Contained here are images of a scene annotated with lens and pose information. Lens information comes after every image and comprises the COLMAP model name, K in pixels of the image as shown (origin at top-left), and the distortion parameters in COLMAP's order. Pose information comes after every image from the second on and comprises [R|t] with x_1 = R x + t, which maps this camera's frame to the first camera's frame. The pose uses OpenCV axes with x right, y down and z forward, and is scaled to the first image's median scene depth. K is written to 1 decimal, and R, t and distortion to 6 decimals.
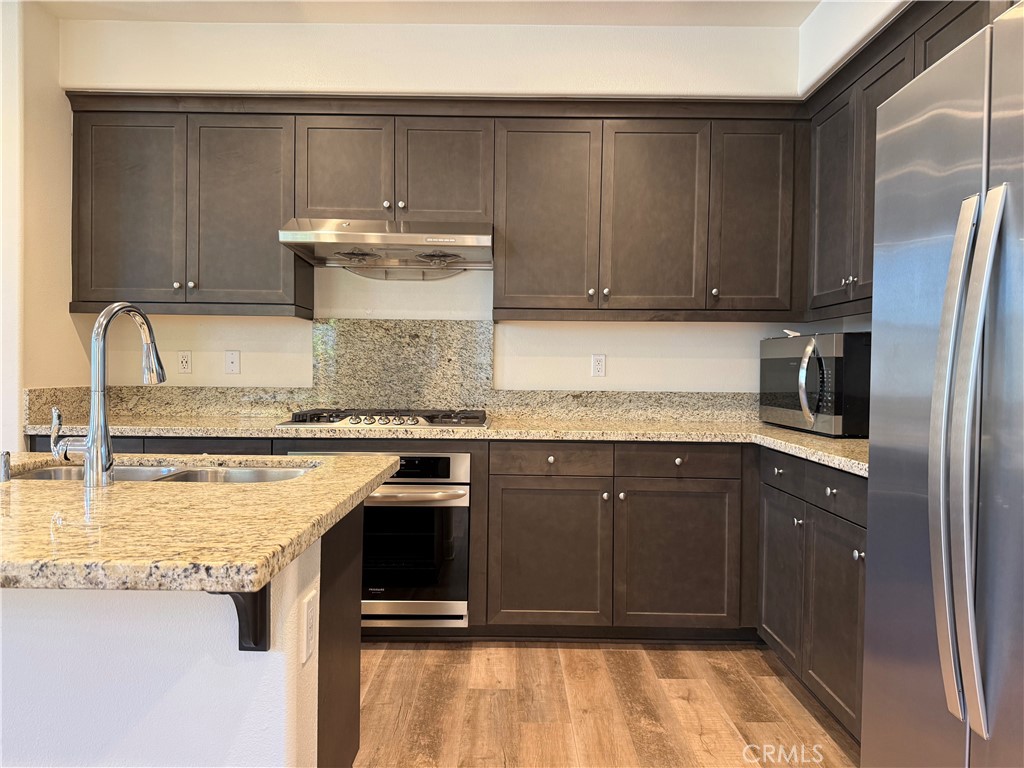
lens RADIAL K [[722.1, 0, 510.5], [0, 722.1, 384.9], [0, 0, 1]] dist [0.038243, -0.044252]
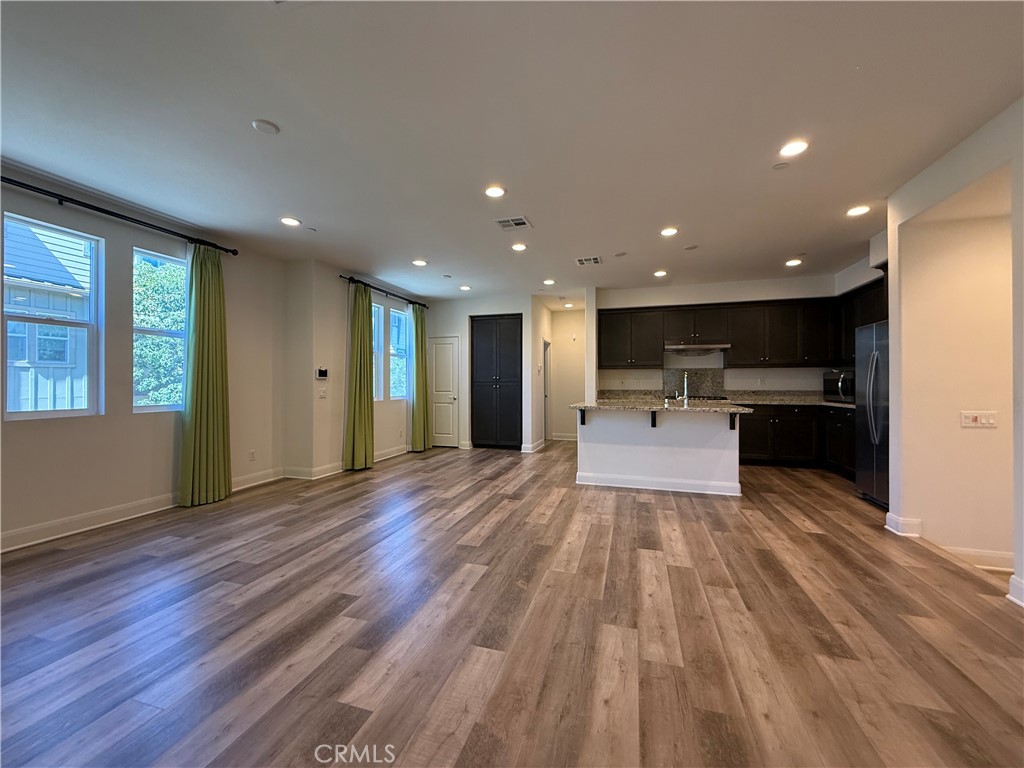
lens RADIAL K [[409.4, 0, 510.6], [0, 409.4, 381.2], [0, 0, 1]] dist [-0.002095, 0.000673]
pose [[0.955525, -0.013867, -0.294582, -0.421825], [0.003962, 0.999407, -0.034195, 0.027348], [0.294882, 0.031508, 0.955014, -1.068144]]
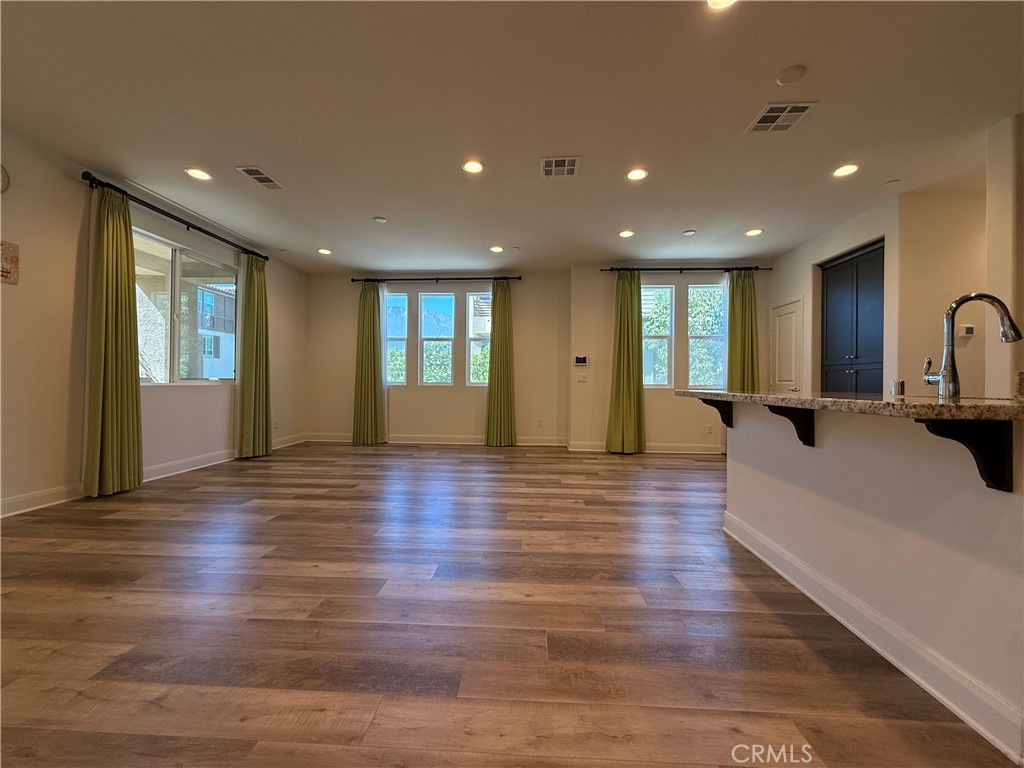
lens RADIAL K [[409.4, 0, 510.0], [0, 409.4, 381.4], [0, 0, 1]] dist [-0.002095, 0.000673]
pose [[-0.059051, -0.016258, -0.998123, 0.226113], [-0.035188, 0.999280, -0.014195, 0.068885], [0.997635, 0.034284, -0.059581, -0.000993]]
